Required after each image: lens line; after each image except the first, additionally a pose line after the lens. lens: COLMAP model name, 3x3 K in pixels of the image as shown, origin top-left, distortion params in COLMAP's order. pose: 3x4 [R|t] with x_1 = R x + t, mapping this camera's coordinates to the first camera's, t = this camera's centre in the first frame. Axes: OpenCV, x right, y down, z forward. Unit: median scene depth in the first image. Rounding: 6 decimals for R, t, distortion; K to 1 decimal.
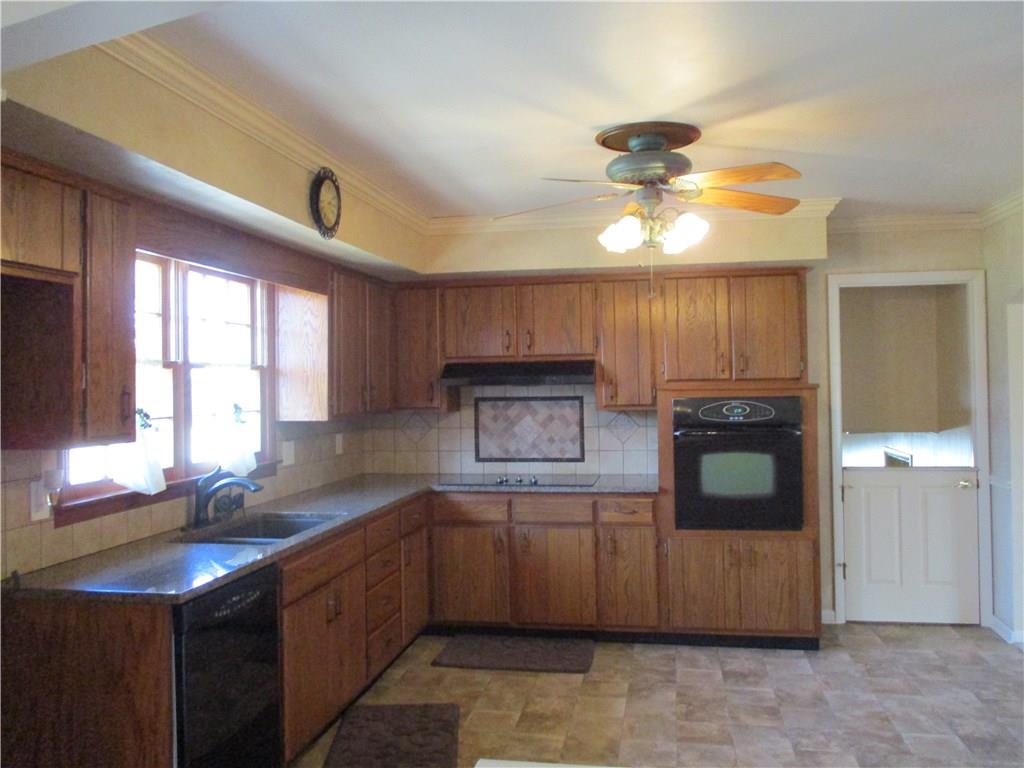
lens RADIAL K [[846.5, 0, 514.4], [0, 846.5, 362.4], [0, 0, 1]] dist [0.004850, 0.001515]
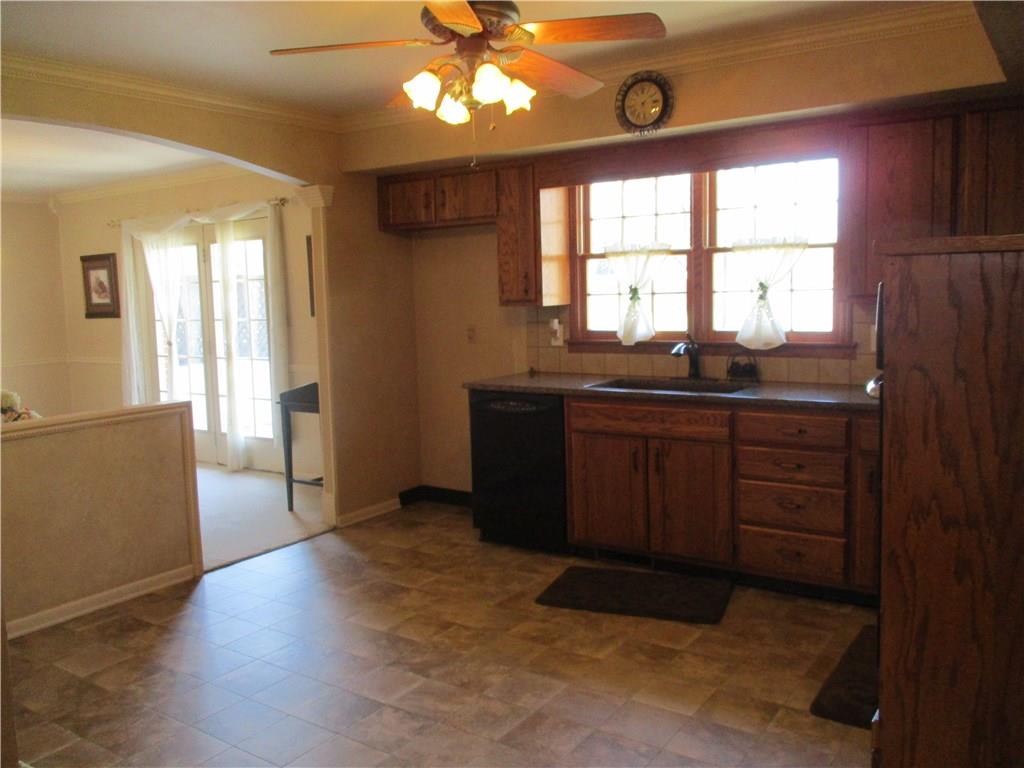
lens RADIAL K [[859.2, 0, 512.0], [0, 859.2, 384.0], [0, 0, 1]] dist [-0.010679, 0.000653]
pose [[-0.400285, 0.142223, -0.905287, 0.788613], [0.070753, 0.989731, 0.124206, 0.020921], [0.913655, -0.014334, -0.406237, 1.137334]]
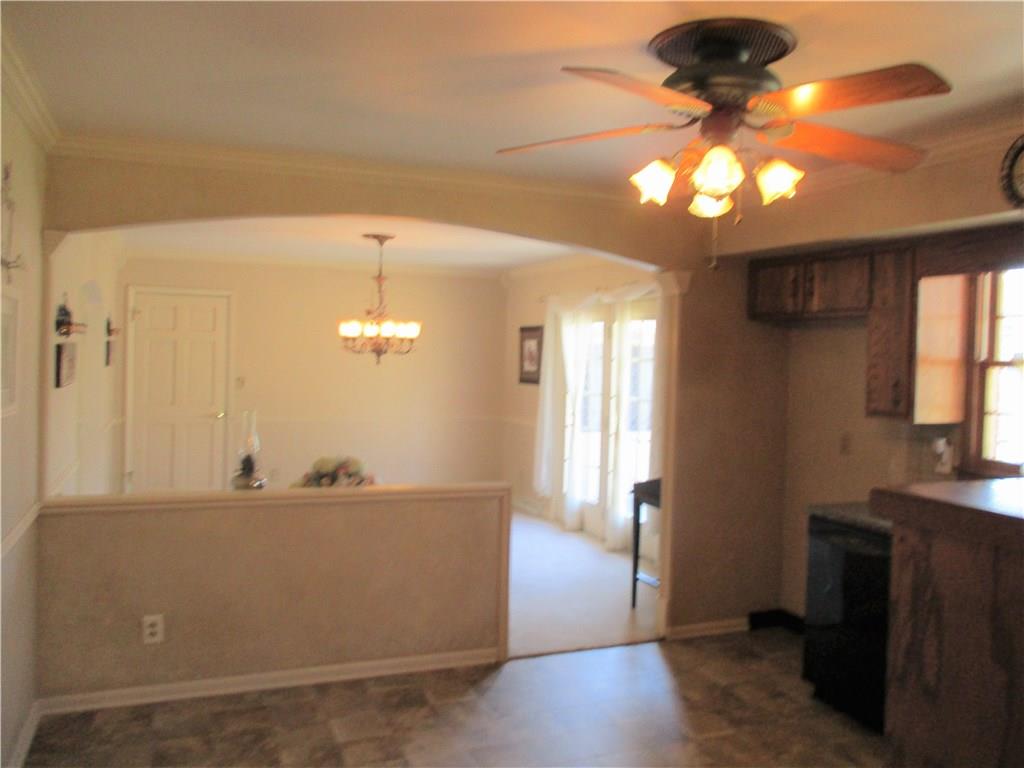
lens RADIAL K [[859.2, 0, 512.0], [0, 859.2, 384.0], [0, 0, 1]] dist [-0.010679, 0.000653]
pose [[-0.835324, 0.028165, -0.549036, 0.572693], [0.015855, 0.999506, 0.027151, -0.009890], [0.549529, 0.013975, -0.835358, 1.236058]]
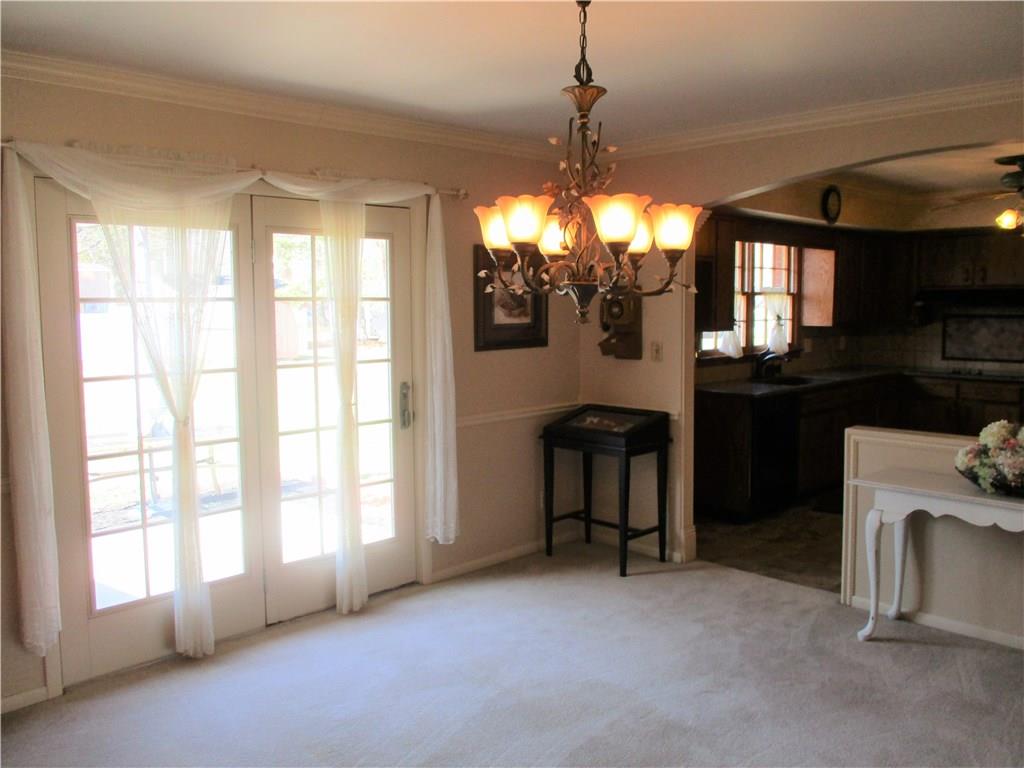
lens RADIAL K [[859.2, 0, 512.0], [0, 859.2, 384.0], [0, 0, 1]] dist [-0.010679, 0.000653]
pose [[0.820174, 0.063395, -0.568590, 0.234586], [0.007239, 0.992612, 0.121114, -0.028215], [0.572068, -0.103450, 0.813656, -0.760726]]
